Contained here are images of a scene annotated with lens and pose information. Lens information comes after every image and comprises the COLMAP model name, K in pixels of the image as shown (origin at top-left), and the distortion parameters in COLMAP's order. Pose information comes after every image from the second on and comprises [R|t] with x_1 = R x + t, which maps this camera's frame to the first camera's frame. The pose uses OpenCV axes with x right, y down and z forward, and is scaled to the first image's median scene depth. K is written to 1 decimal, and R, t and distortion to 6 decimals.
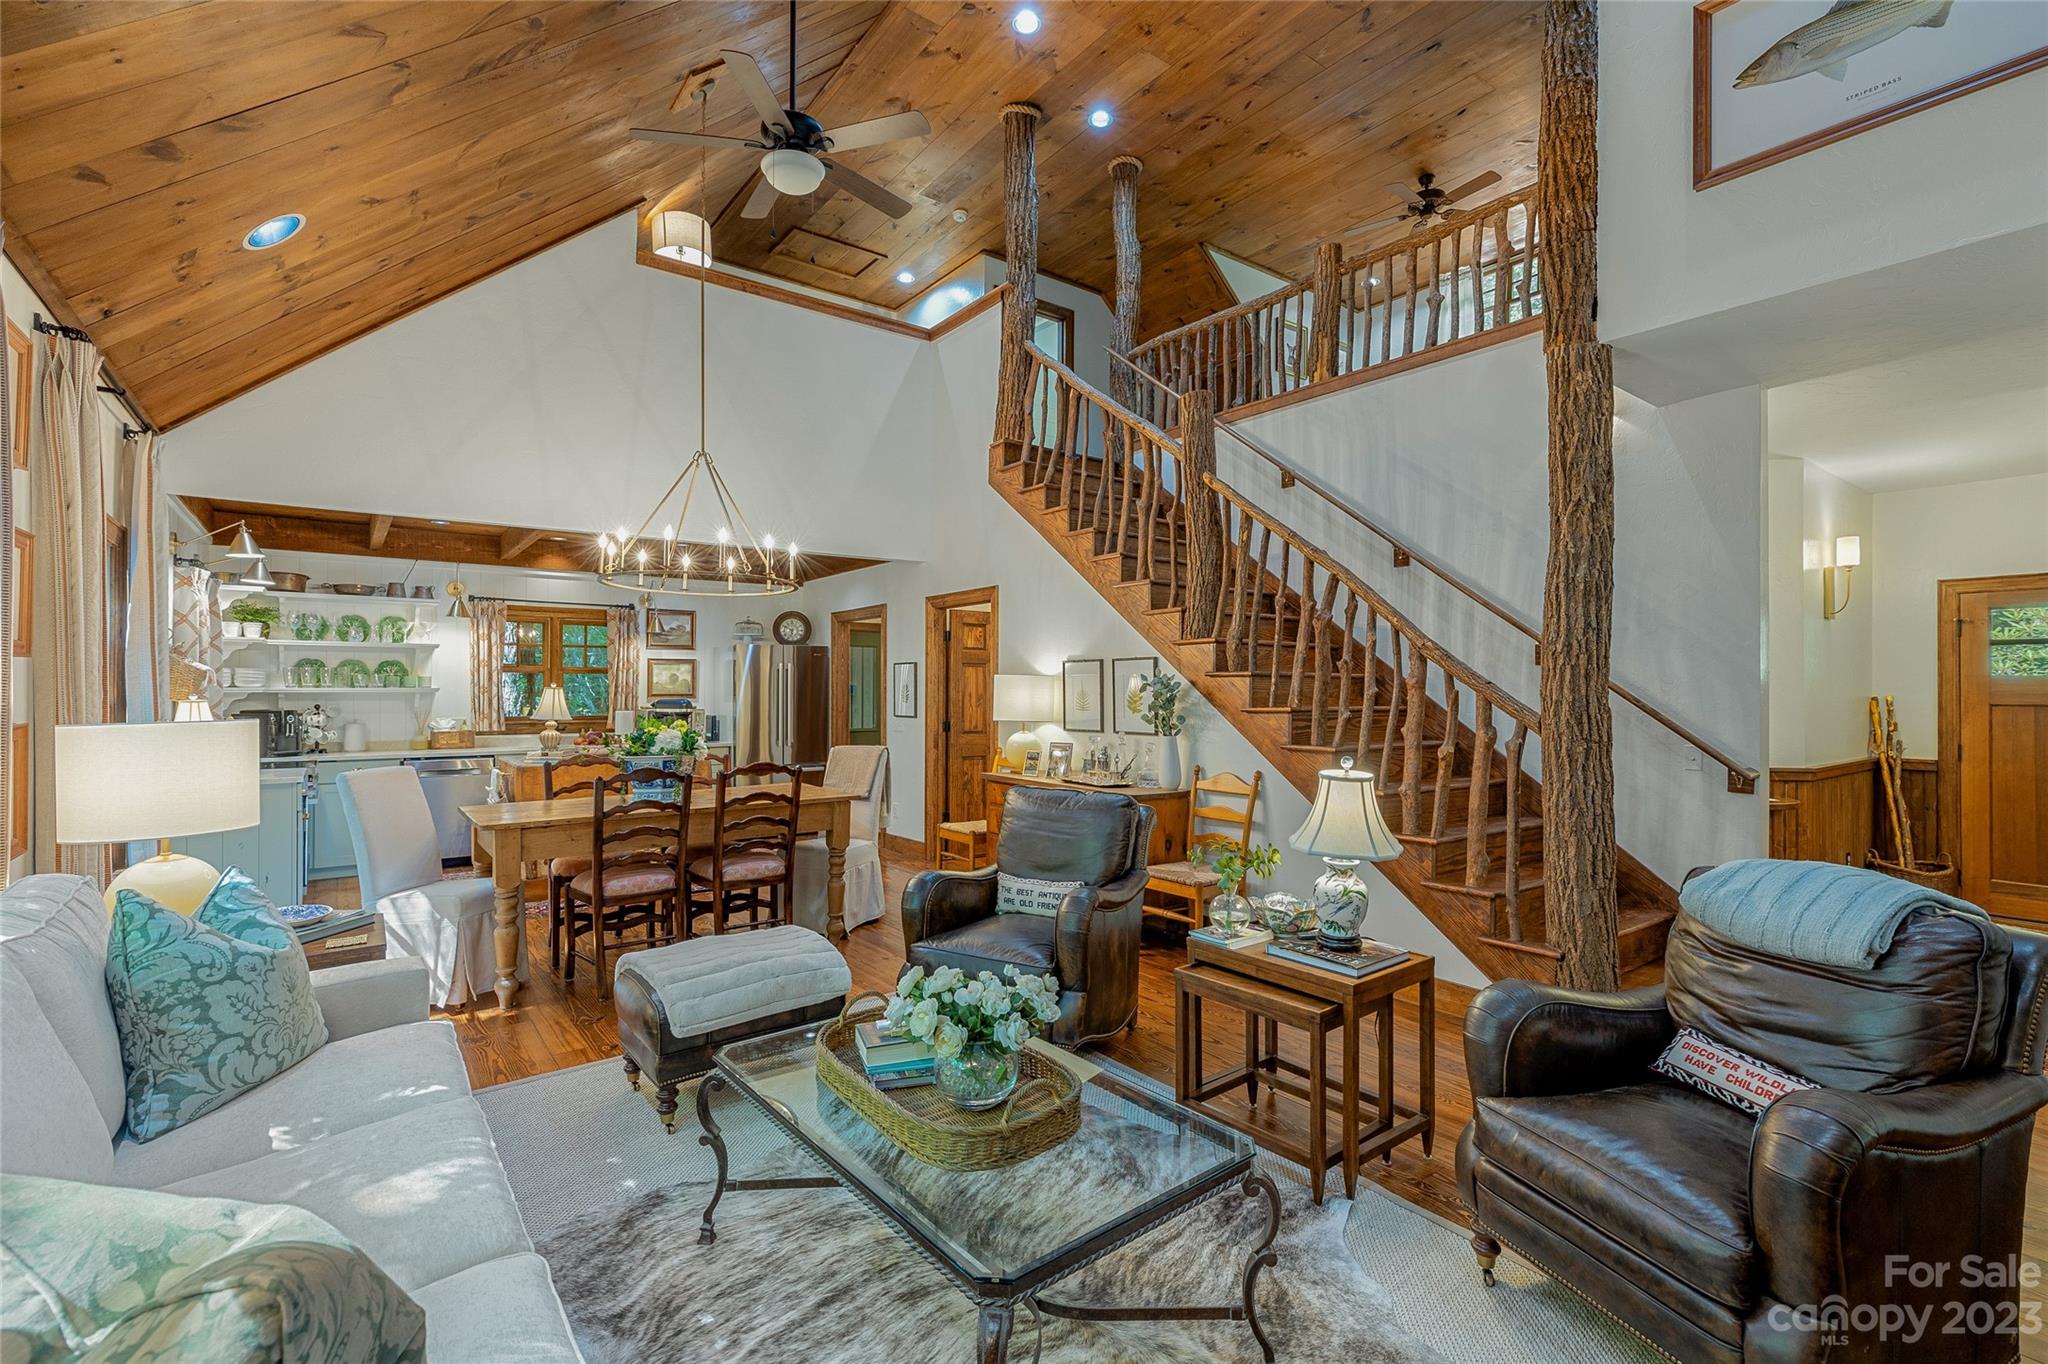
lens RADIAL K [[925.2, 0, 1029.8], [0, 925.2, 683.0], [0, 0, 1]] dist [0.002200, 0.000294]
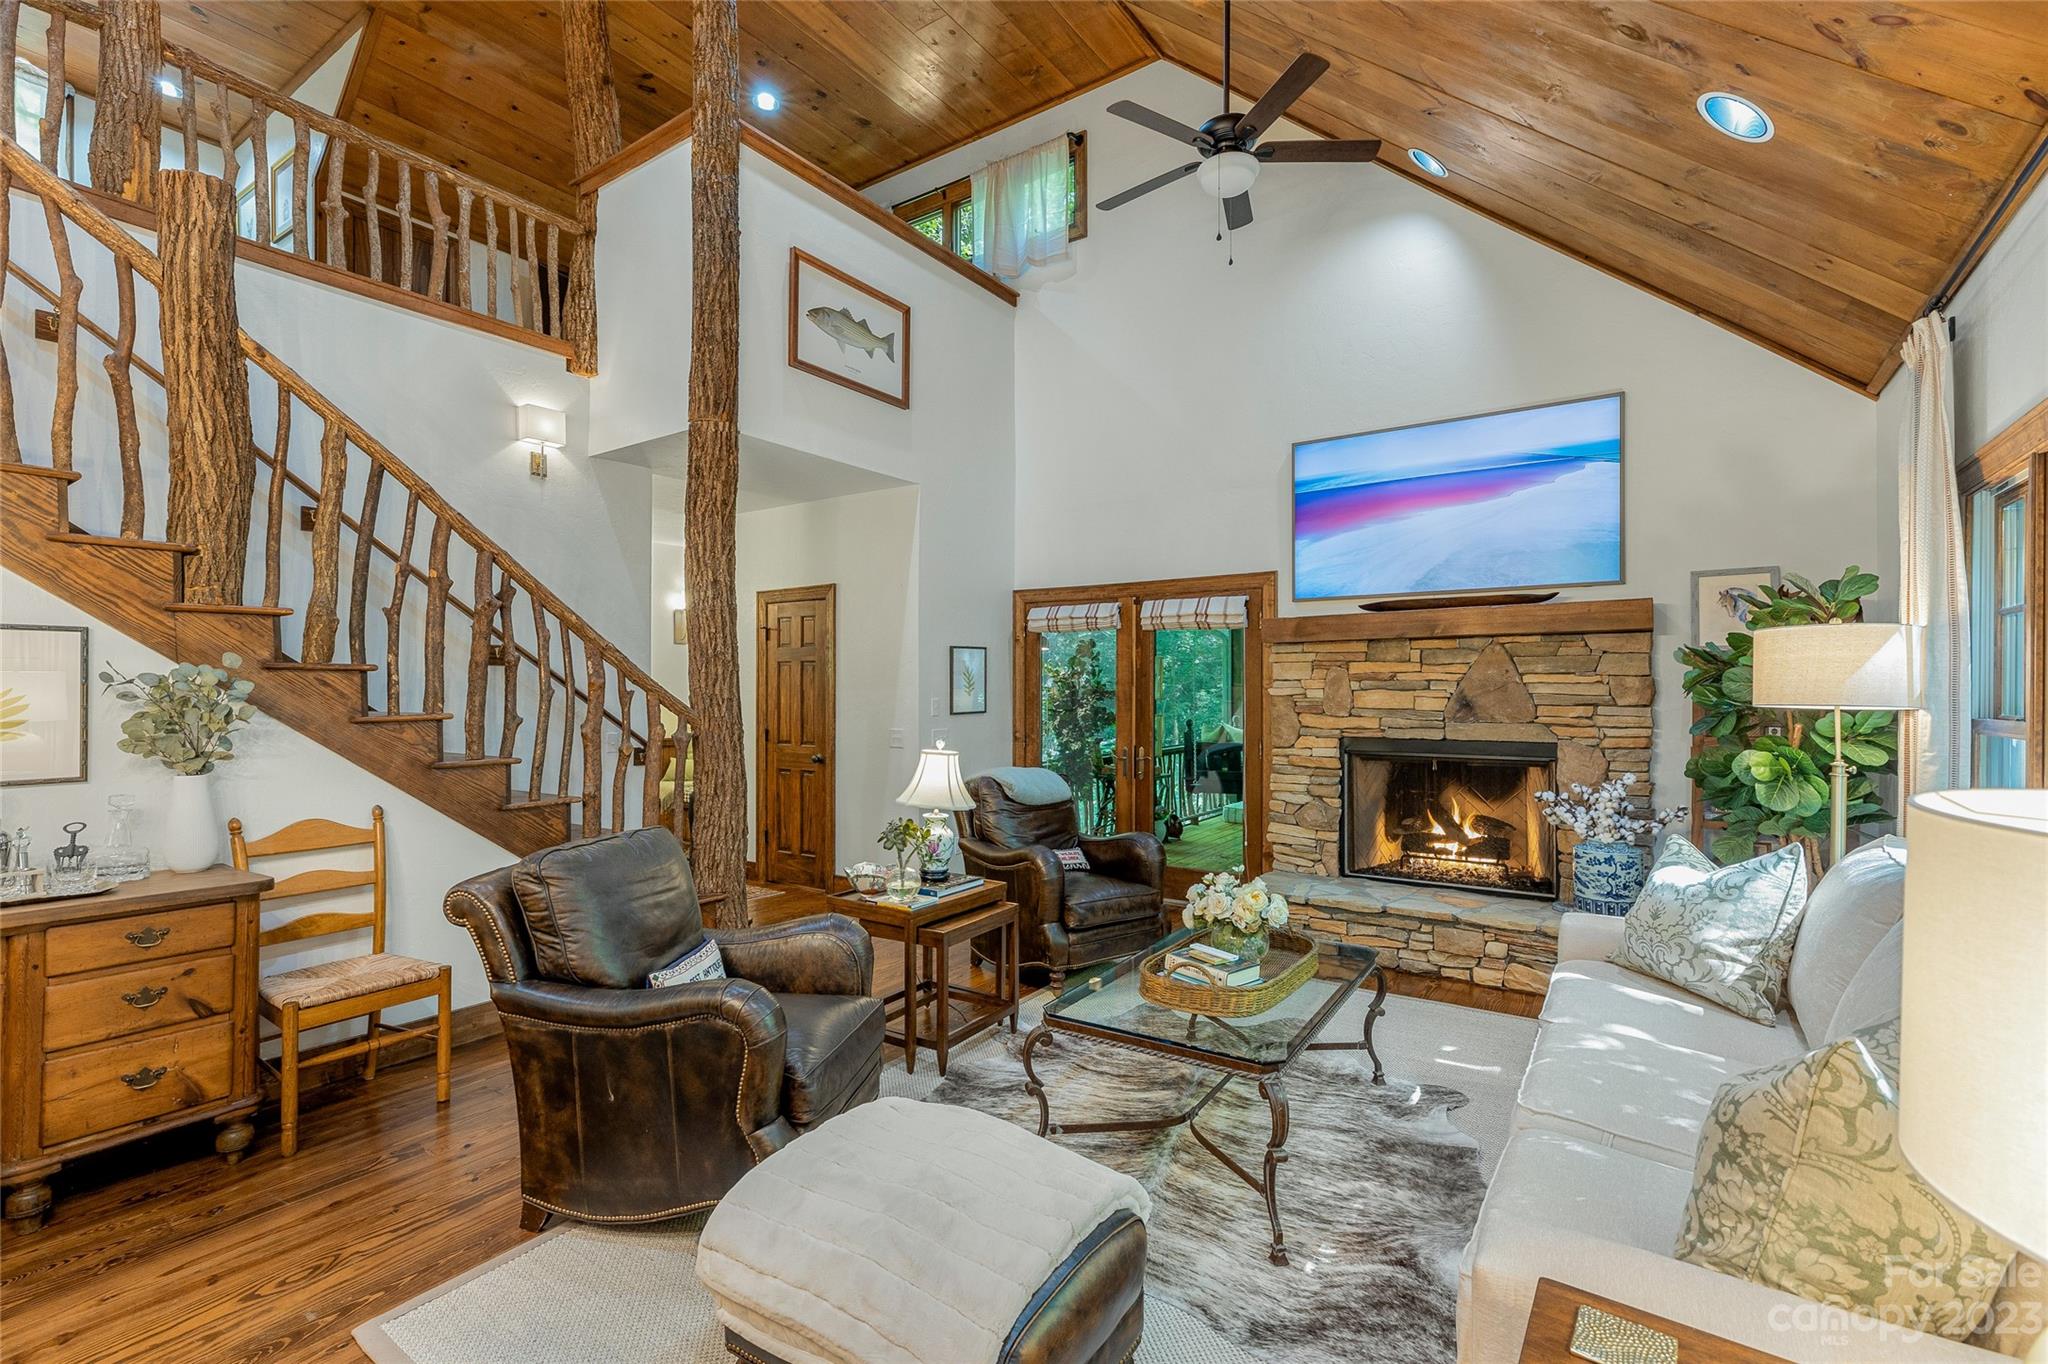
lens RADIAL K [[916.9, 0, 1017.5], [0, 916.9, 687.9], [0, 0, 1]] dist [0.003527, 0.000397]
pose [[-0.313498, 0.000948, 0.949588, -0.432495], [-0.007706, 0.999964, -0.003542, 0.002239], [-0.949558, -0.008428, -0.313479, 0.575877]]
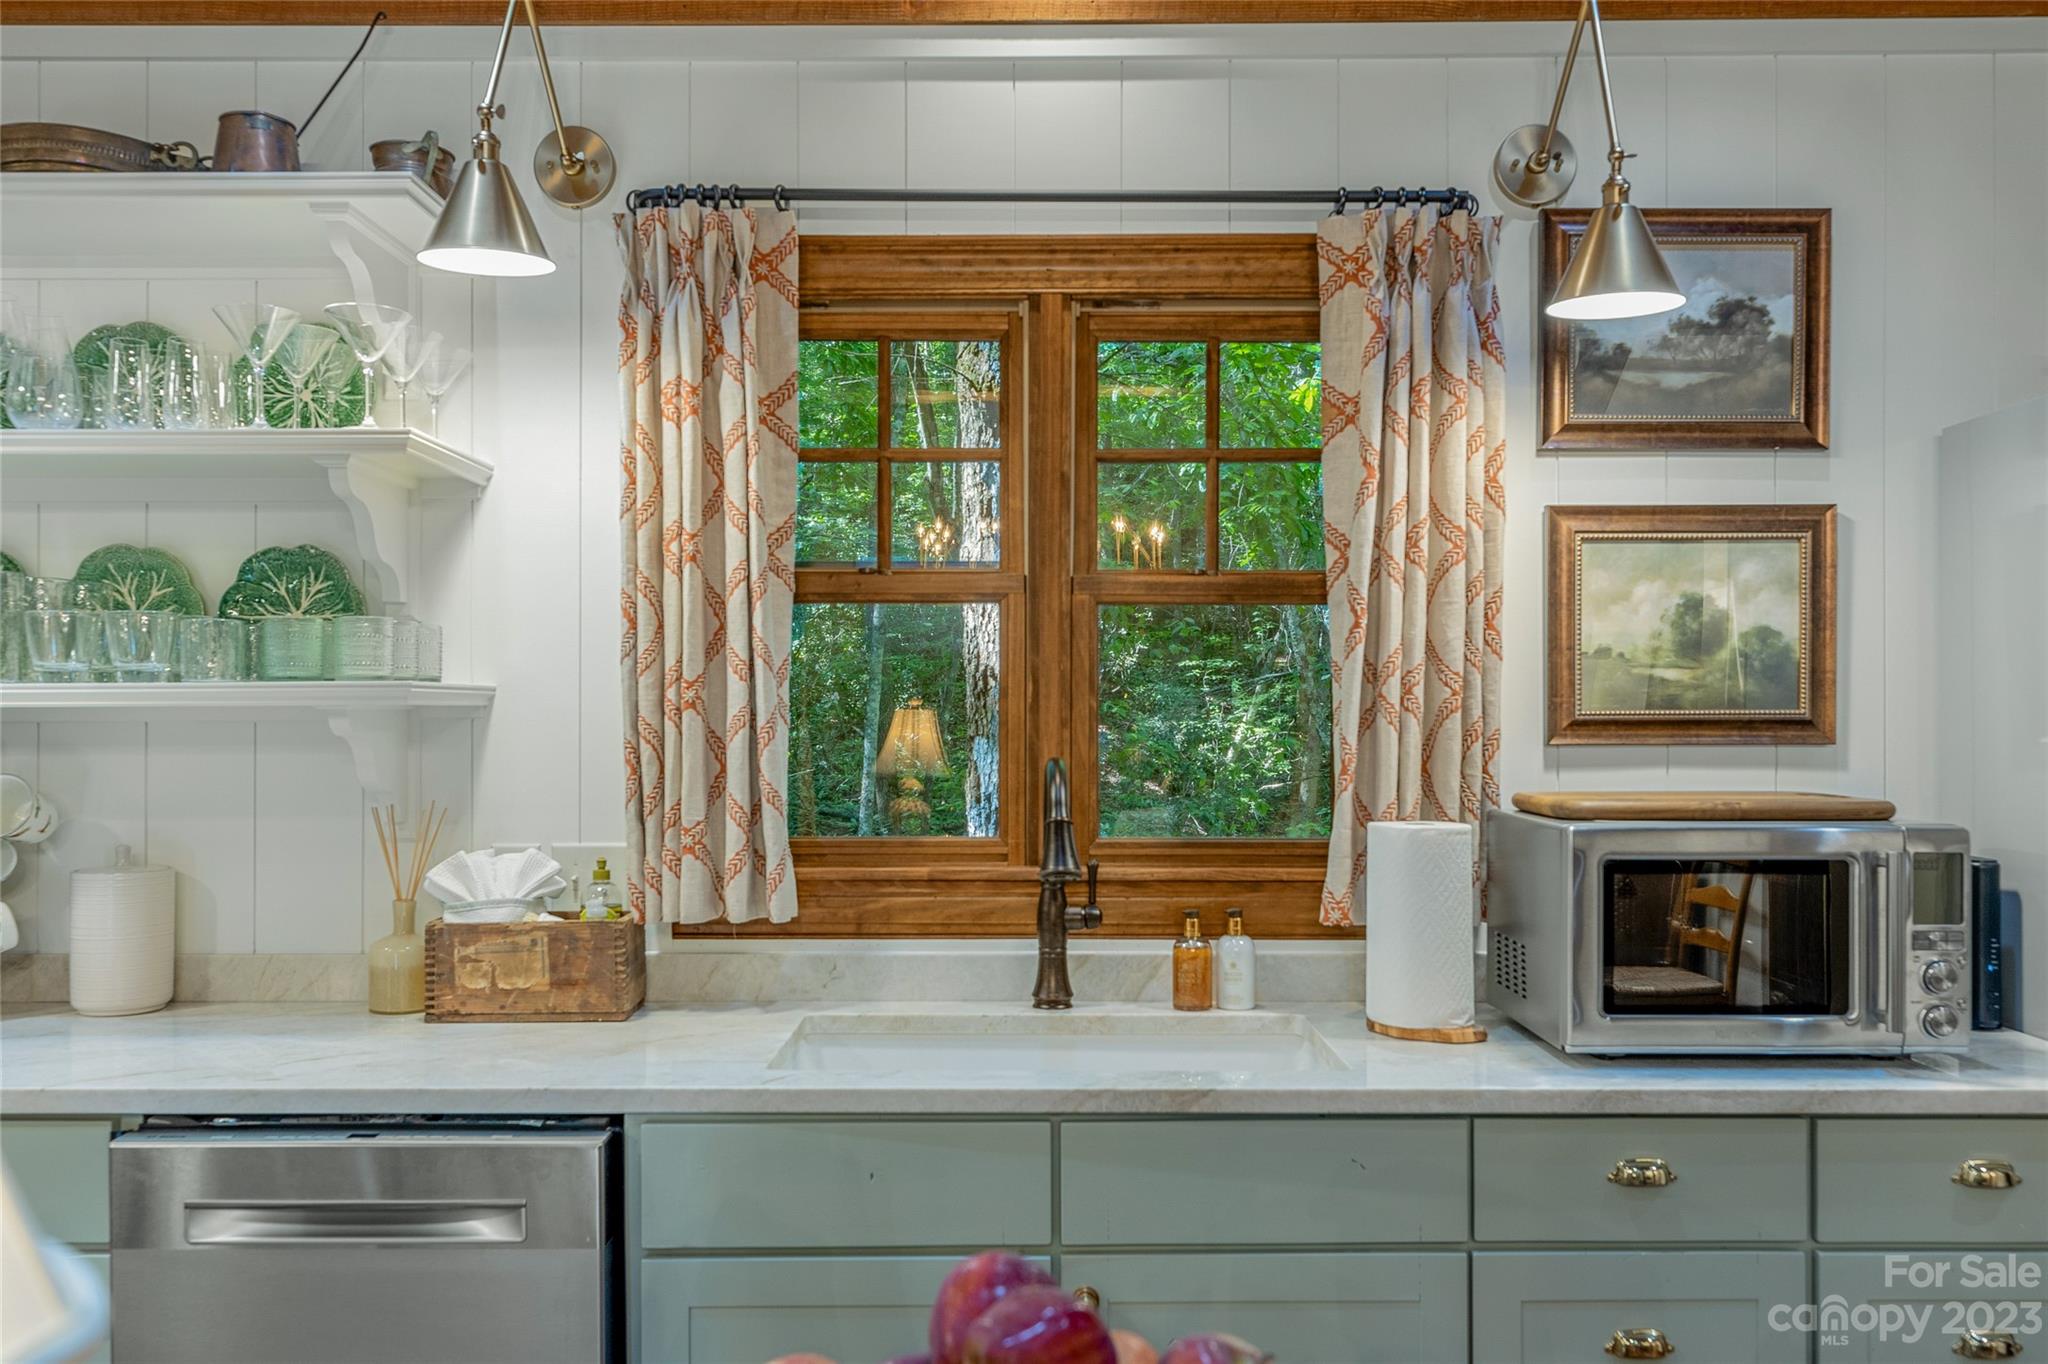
lens RADIAL K [[1674.6, 0, 1024.5], [0, 1674.6, 690.7], [0, 0, 1]] dist [0.005185, 0.002879]
pose [[0.795364, -0.005005, -0.606111, -0.422498], [0.004668, 0.999987, -0.002132, 0.009559], [0.606114, -0.001134, 0.795377, 0.972913]]
